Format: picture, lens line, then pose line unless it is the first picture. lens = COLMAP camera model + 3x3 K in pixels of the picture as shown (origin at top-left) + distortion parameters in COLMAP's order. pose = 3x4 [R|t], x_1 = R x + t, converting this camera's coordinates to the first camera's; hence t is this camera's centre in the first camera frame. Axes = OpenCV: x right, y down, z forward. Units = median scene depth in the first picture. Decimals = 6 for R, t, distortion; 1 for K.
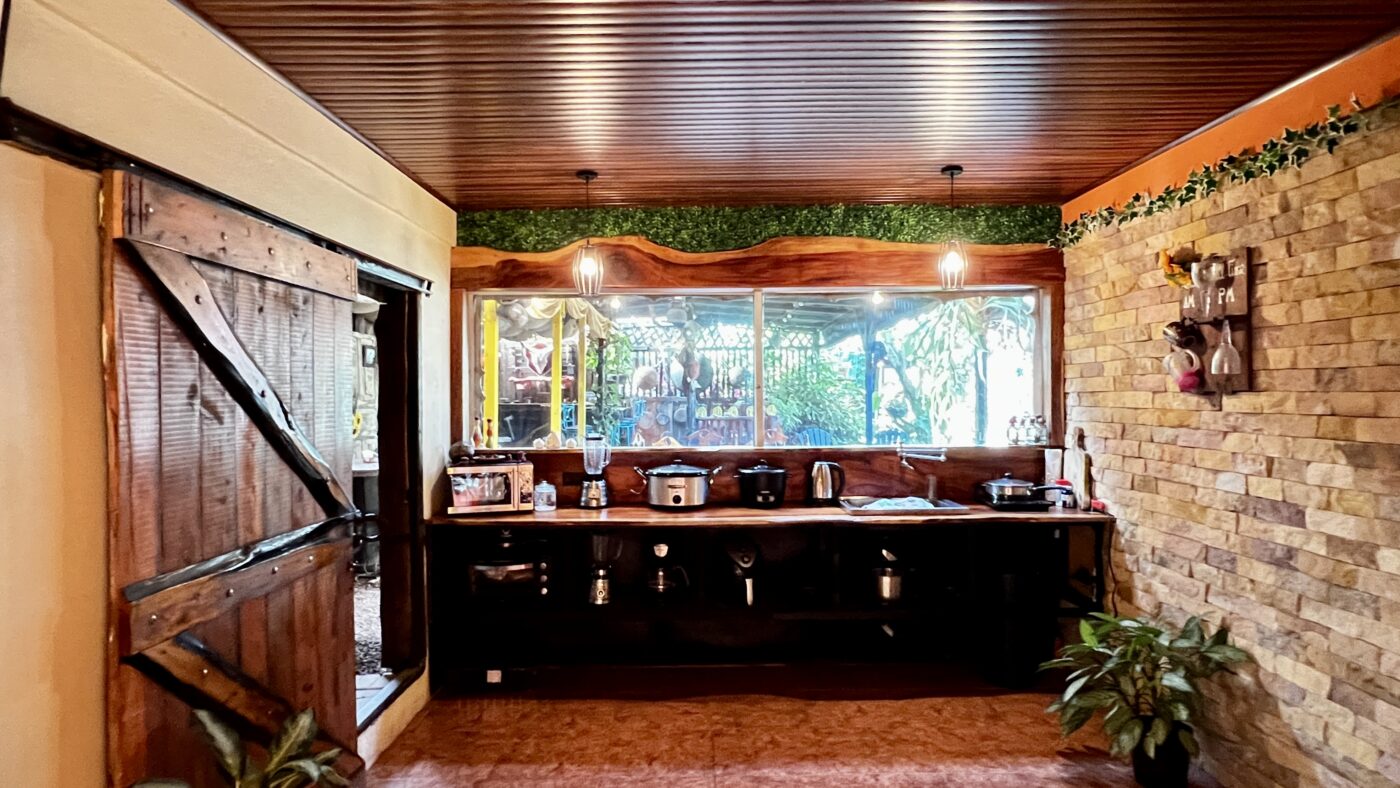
lens RADIAL K [[791.4, 0, 705.1], [0, 791.4, 393.2], [0, 0, 1]] dist [0.003509, -0.003340]
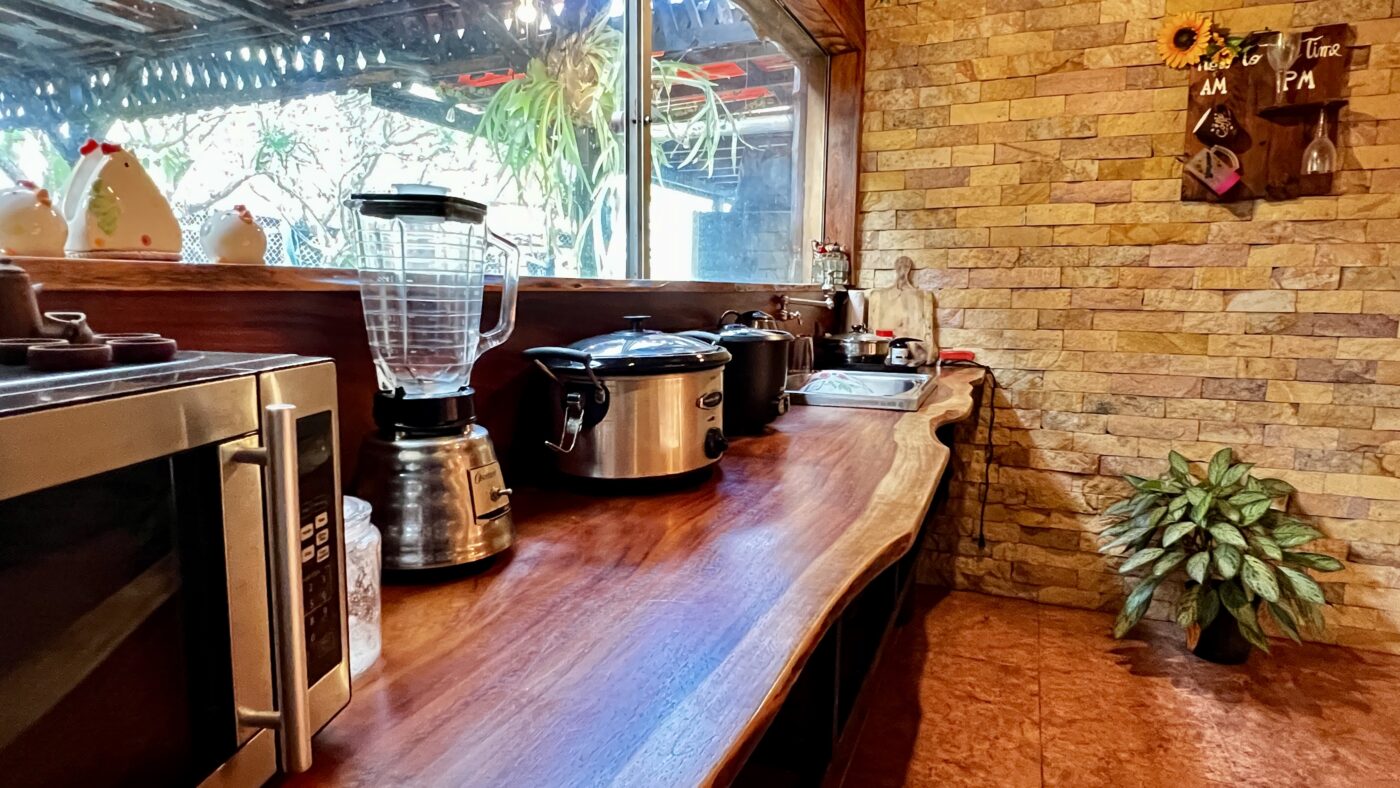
lens RADIAL K [[791.4, 0, 699.2], [0, 791.4, 398.9], [0, 0, 1]] dist [0.003509, -0.003340]
pose [[0.410464, -0.120564, 0.903872, -0.390976], [-0.007640, 0.990732, 0.135619, 0.098315], [-0.911845, -0.062572, 0.405739, 1.131692]]
